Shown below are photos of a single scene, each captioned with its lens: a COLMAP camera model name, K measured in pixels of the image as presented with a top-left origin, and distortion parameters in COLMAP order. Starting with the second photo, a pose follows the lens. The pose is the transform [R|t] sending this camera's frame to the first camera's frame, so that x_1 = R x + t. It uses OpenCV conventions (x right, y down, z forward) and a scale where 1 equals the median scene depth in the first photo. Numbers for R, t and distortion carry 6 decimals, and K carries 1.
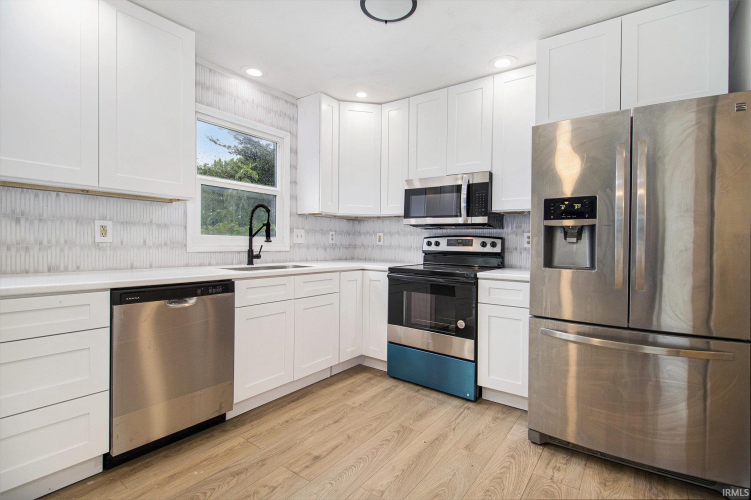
lens RADIAL K [[349.5, 0, 380.7], [0, 349.5, 244.6], [0, 0, 1]] dist [-0.008210, -0.002118]
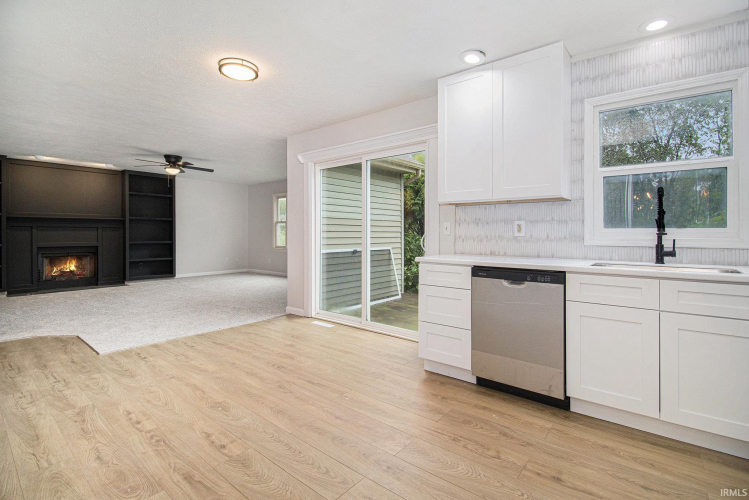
lens RADIAL K [[348.6, 0, 380.8], [0, 348.6, 246.2], [0, 0, 1]] dist [-0.008210, -0.002118]
pose [[-0.045226, 0.023043, -0.998711, 0.546846], [-0.004100, 0.999721, 0.023252, 0.001987], [0.998968, 0.005147, -0.045118, 0.459444]]
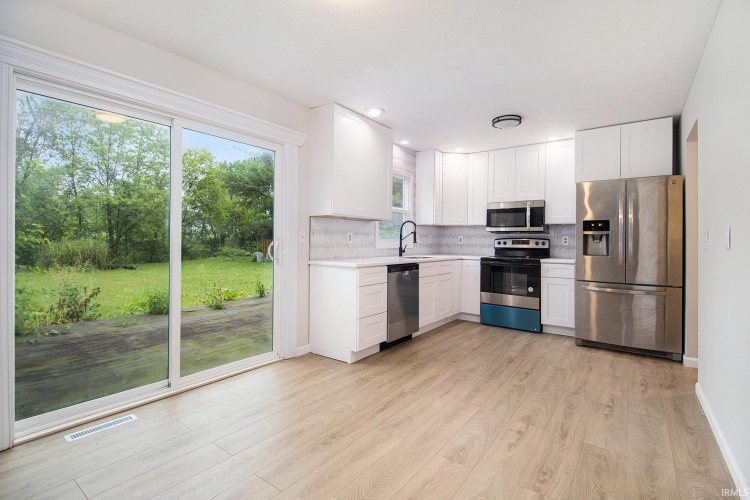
lens RADIAL K [[349.1, 0, 381.2], [0, 349.1, 244.5], [0, 0, 1]] dist [-0.008210, -0.002118]
pose [[0.999974, -0.006712, -0.002506, -0.556166], [0.006719, 0.999974, 0.002750, -0.006443], [0.002488, -0.002767, 0.999993, -0.813160]]
